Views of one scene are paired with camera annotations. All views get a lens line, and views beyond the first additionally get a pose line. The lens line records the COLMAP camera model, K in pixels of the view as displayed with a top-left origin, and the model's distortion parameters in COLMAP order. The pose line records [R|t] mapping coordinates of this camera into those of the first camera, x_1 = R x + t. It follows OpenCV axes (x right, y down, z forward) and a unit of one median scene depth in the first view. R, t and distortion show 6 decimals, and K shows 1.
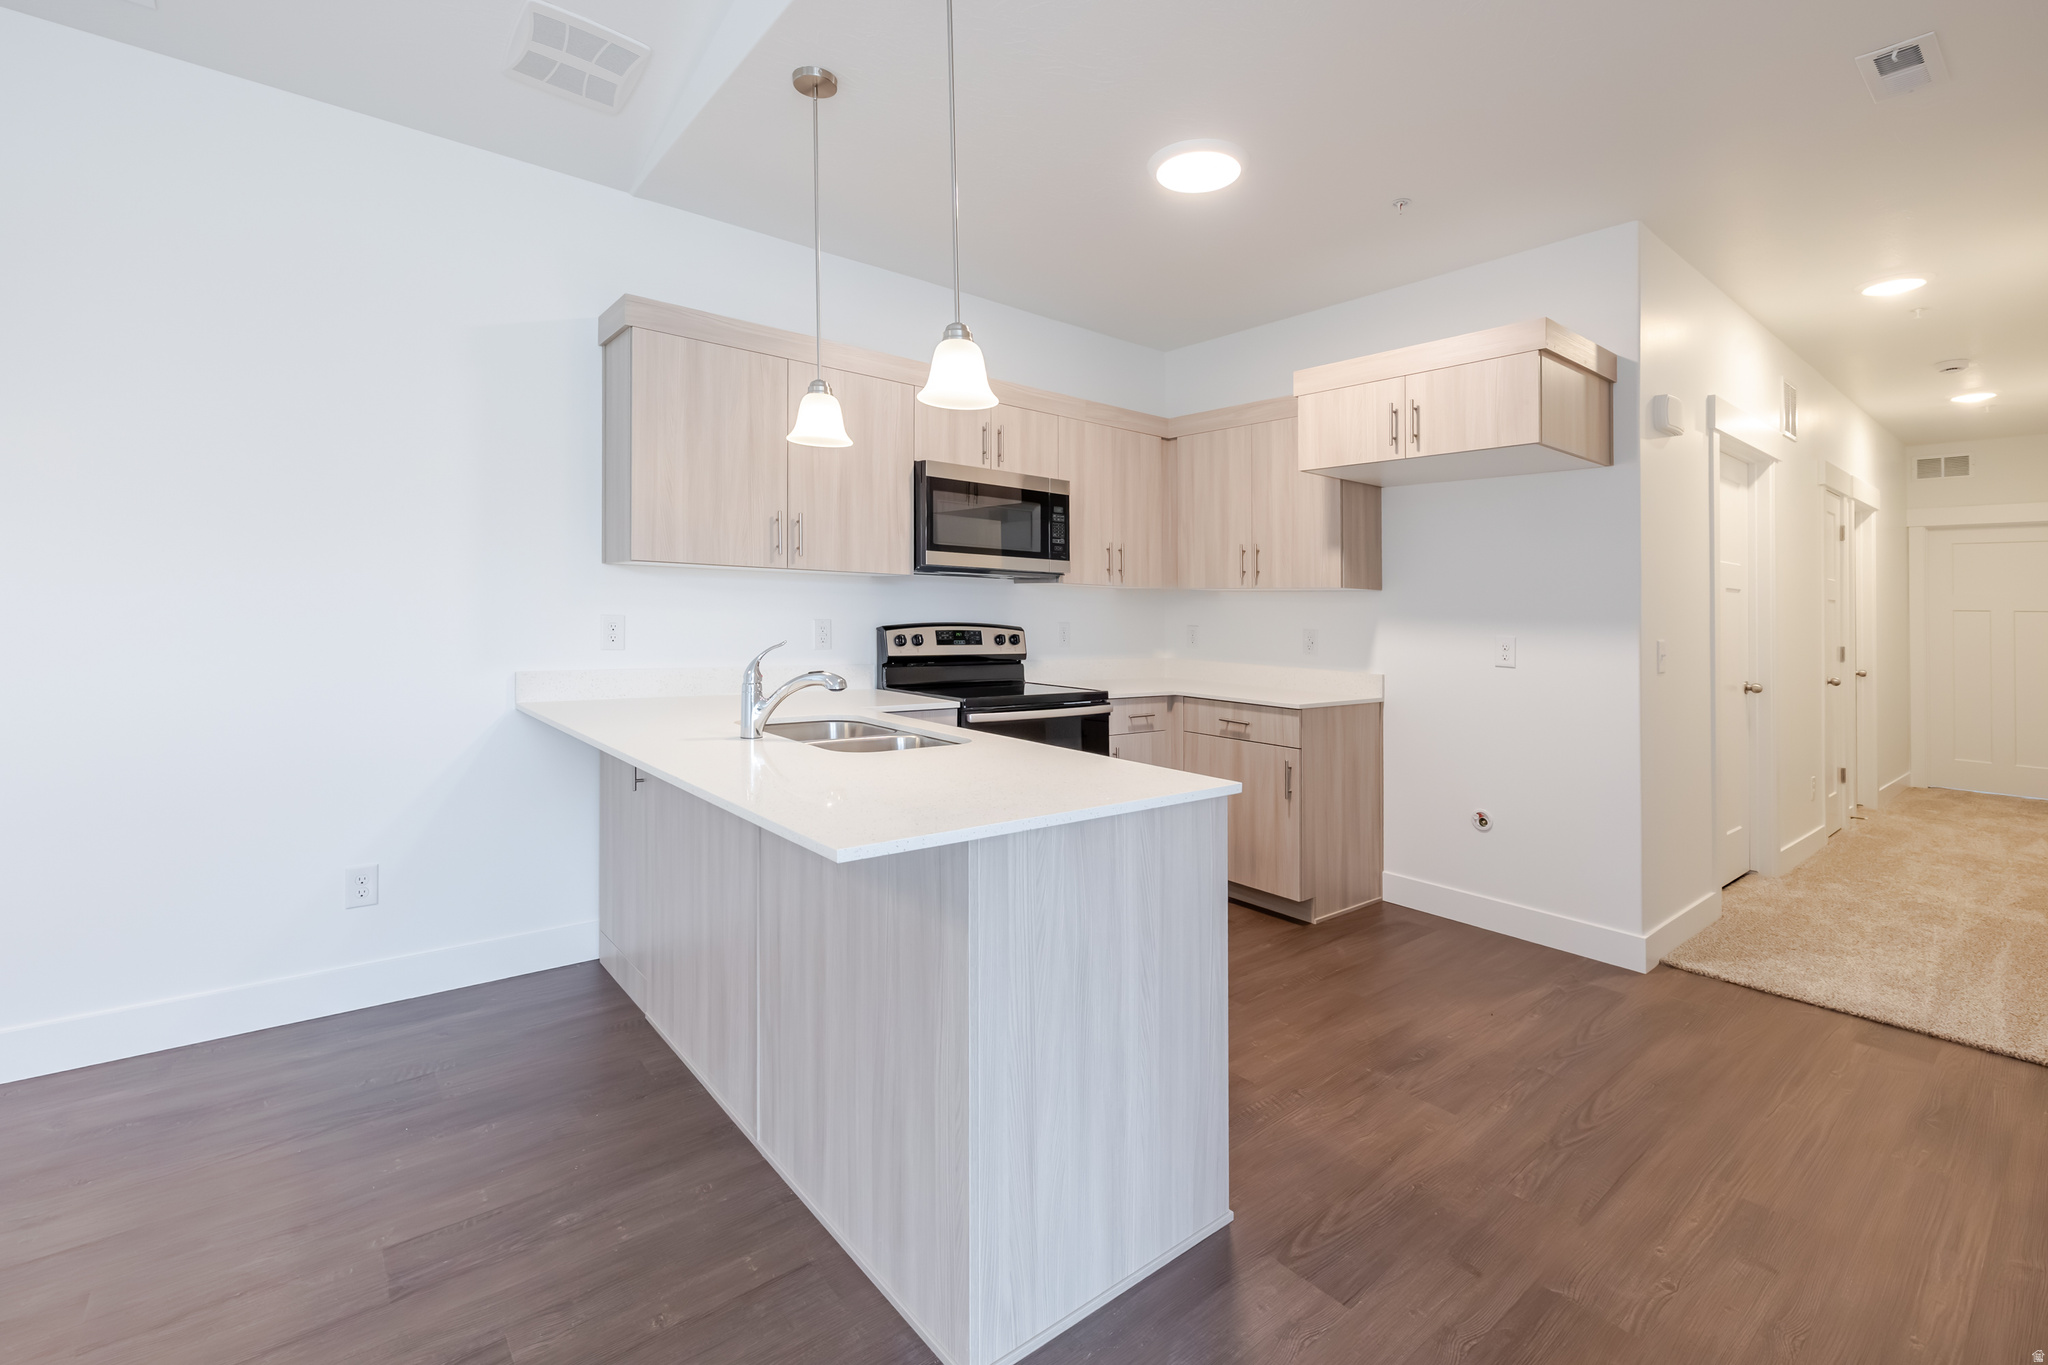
lens RADIAL K [[917.8, 0, 1049.1], [0, 917.8, 634.6], [0, 0, 1]] dist [-0.001188, -0.000328]
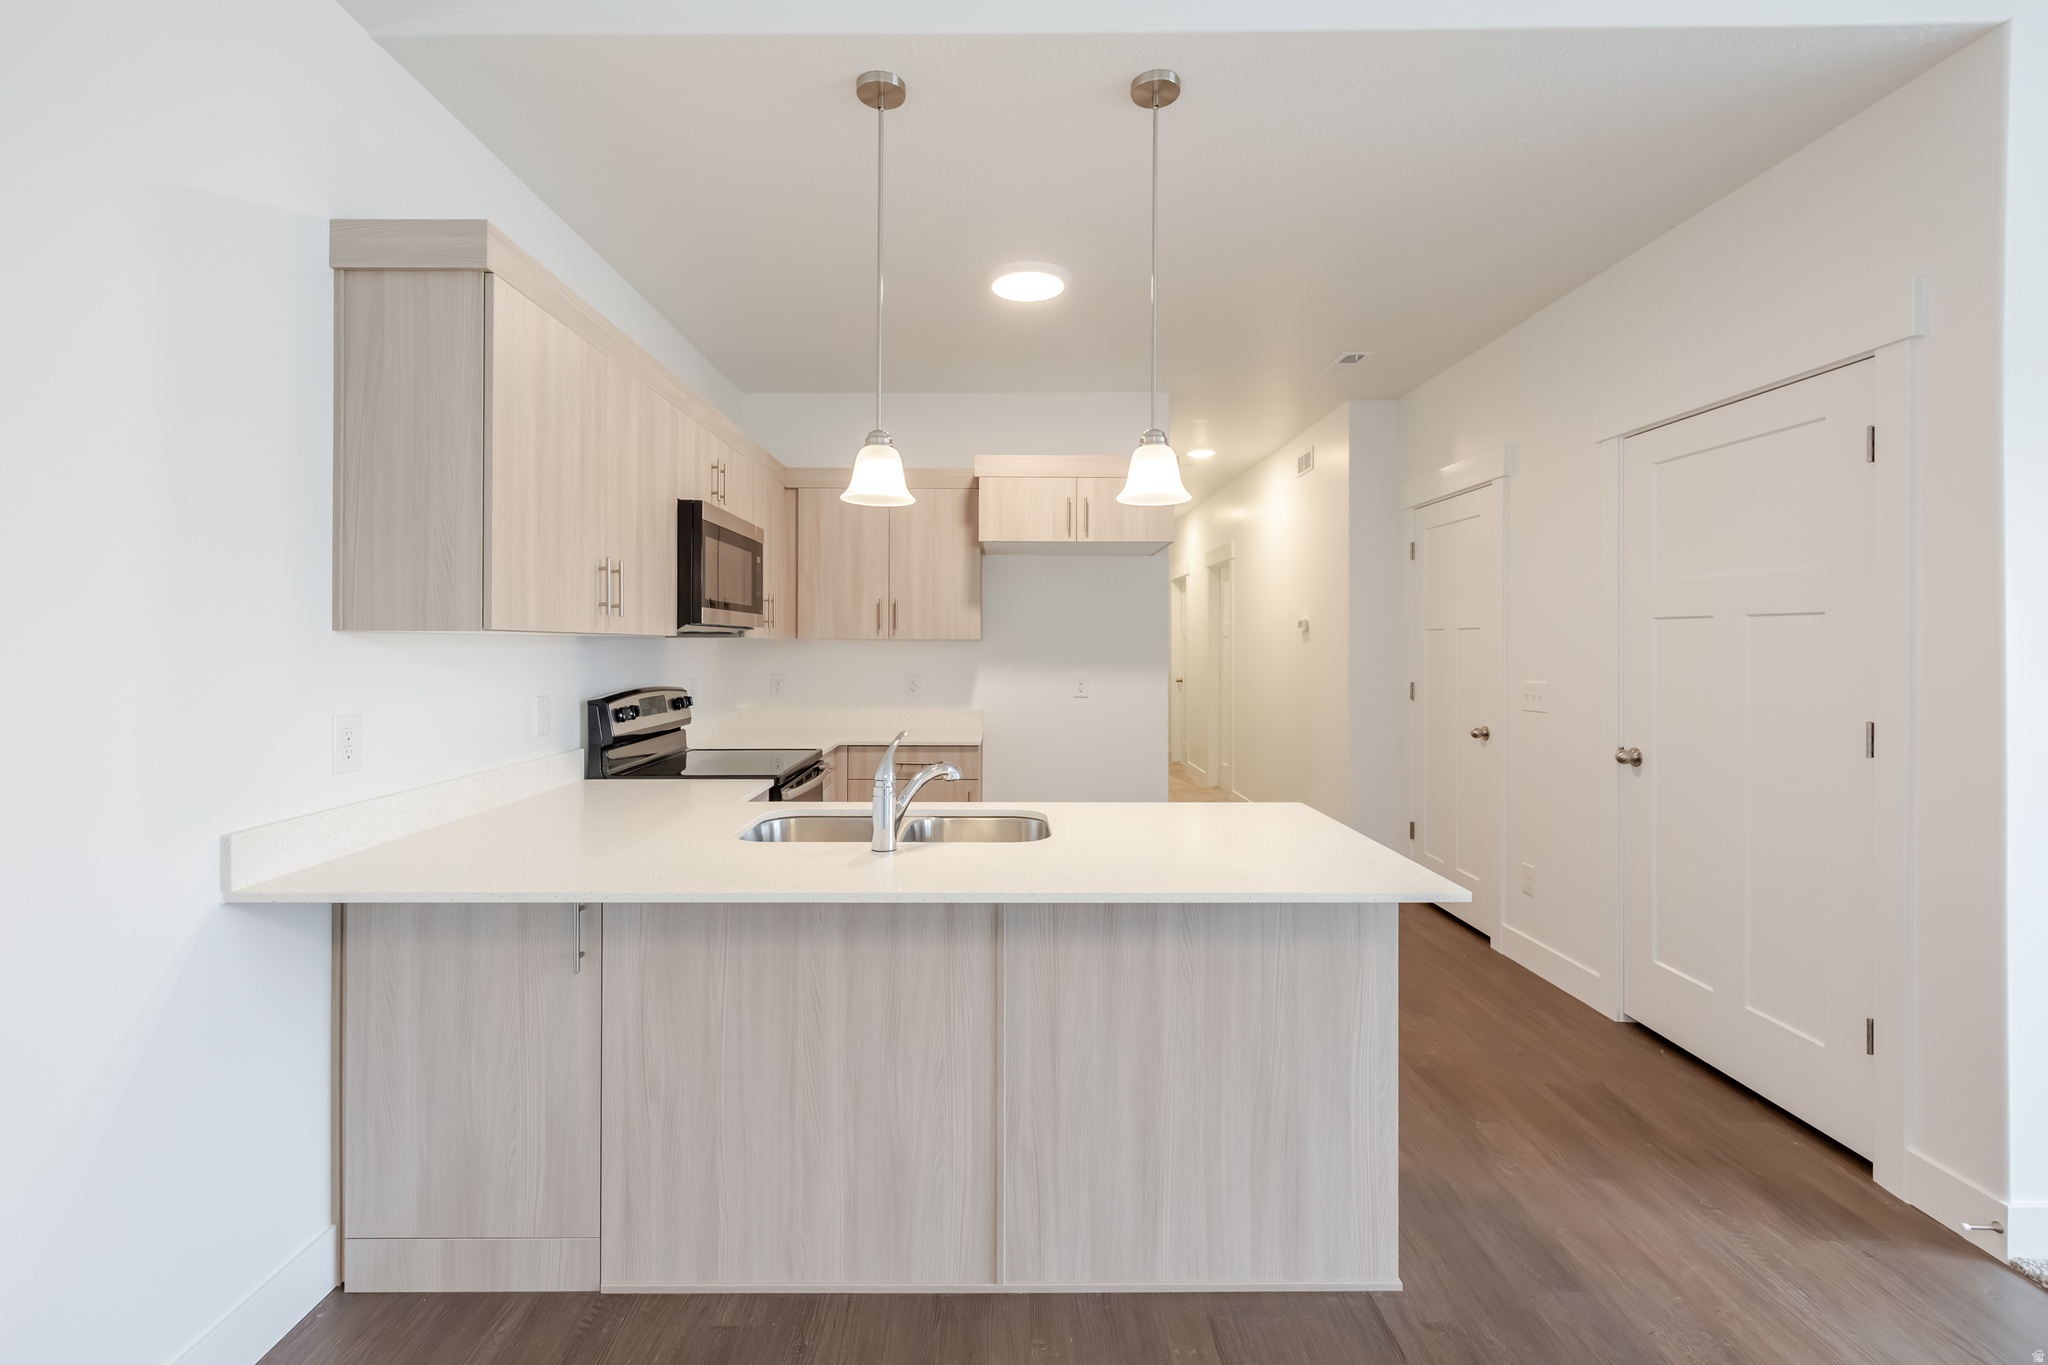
lens RADIAL K [[899.0, 0, 1016.9], [0, 899.0, 644.7], [0, 0, 1]] dist [0.000468, 0.000020]
pose [[0.636053, -0.023144, 0.771298, -0.563931], [0.030280, 0.999529, 0.005022, -0.050015], [-0.771051, 0.020161, 0.636454, 0.233940]]
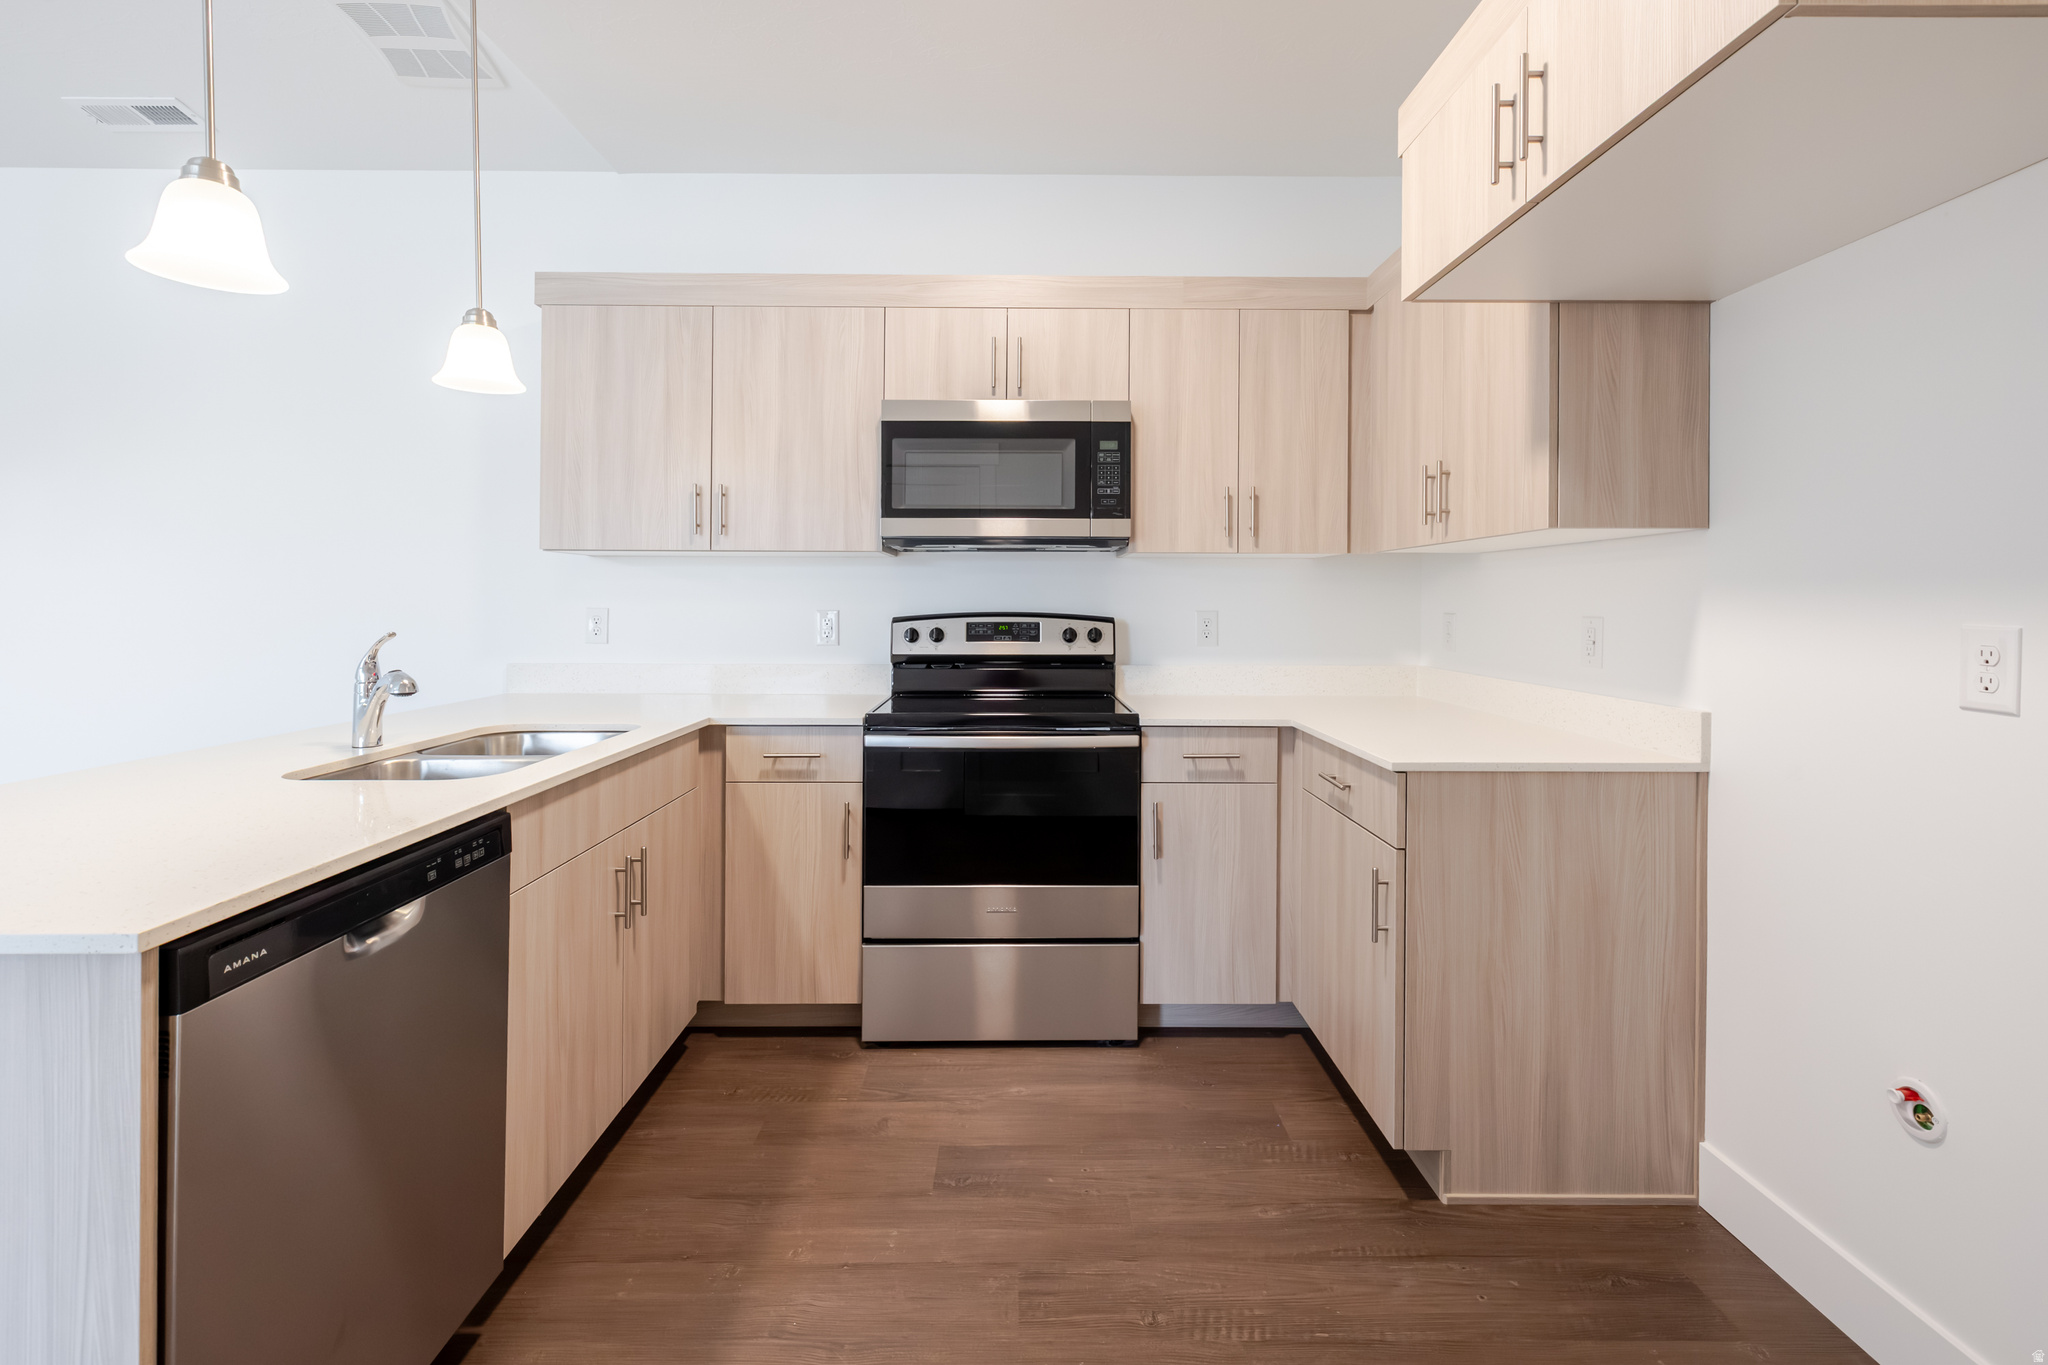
lens RADIAL K [[914.2, 0, 1021.5], [0, 914.2, 637.1], [0, 0, 1]] dist [0.001198, 0.000245]
pose [[0.763249, 0.003490, -0.646095, 0.433920], [-0.000930, 0.999990, 0.004304, 0.004767], [0.646103, -0.002684, 0.763245, 0.471356]]
